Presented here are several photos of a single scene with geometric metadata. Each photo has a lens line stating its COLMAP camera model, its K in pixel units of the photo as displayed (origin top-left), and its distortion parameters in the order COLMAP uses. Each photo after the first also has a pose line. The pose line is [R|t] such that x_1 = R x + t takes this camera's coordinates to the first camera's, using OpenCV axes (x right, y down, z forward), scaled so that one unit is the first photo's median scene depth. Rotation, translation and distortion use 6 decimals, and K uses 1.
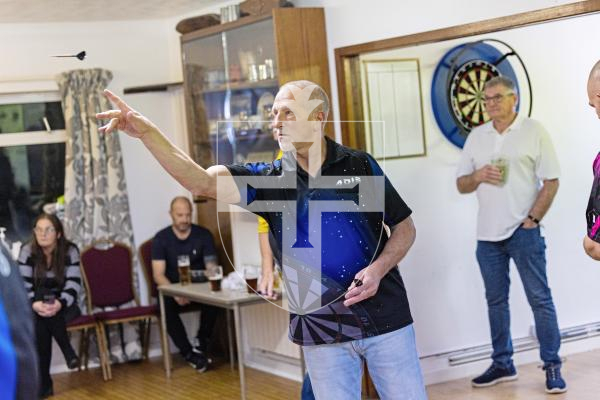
lens RADIAL K [[1250.9, 0, 300.0], [0, 1250.9, 200.0], [0, 0, 1]] dist [0.068561, -0.002953]
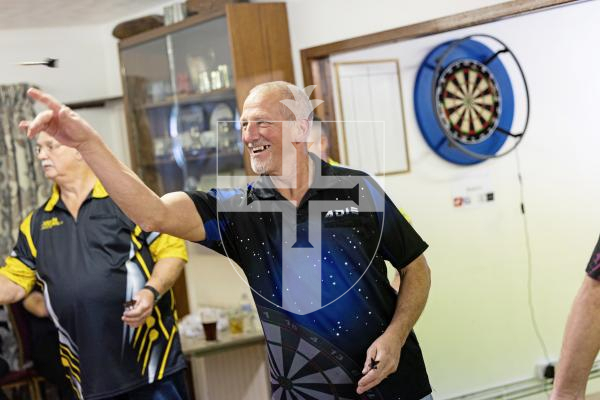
lens RADIAL K [[1297.7, 0, 290.8], [0, 1297.7, 200.0], [0, 0, 1]] dist [0.037953, 0.700413]
pose [[0.998989, -0.032821, 0.030735, -0.008425], [0.033266, 0.999347, -0.014091, -0.006611], [-0.030253, 0.015099, 0.999428, 0.114418]]
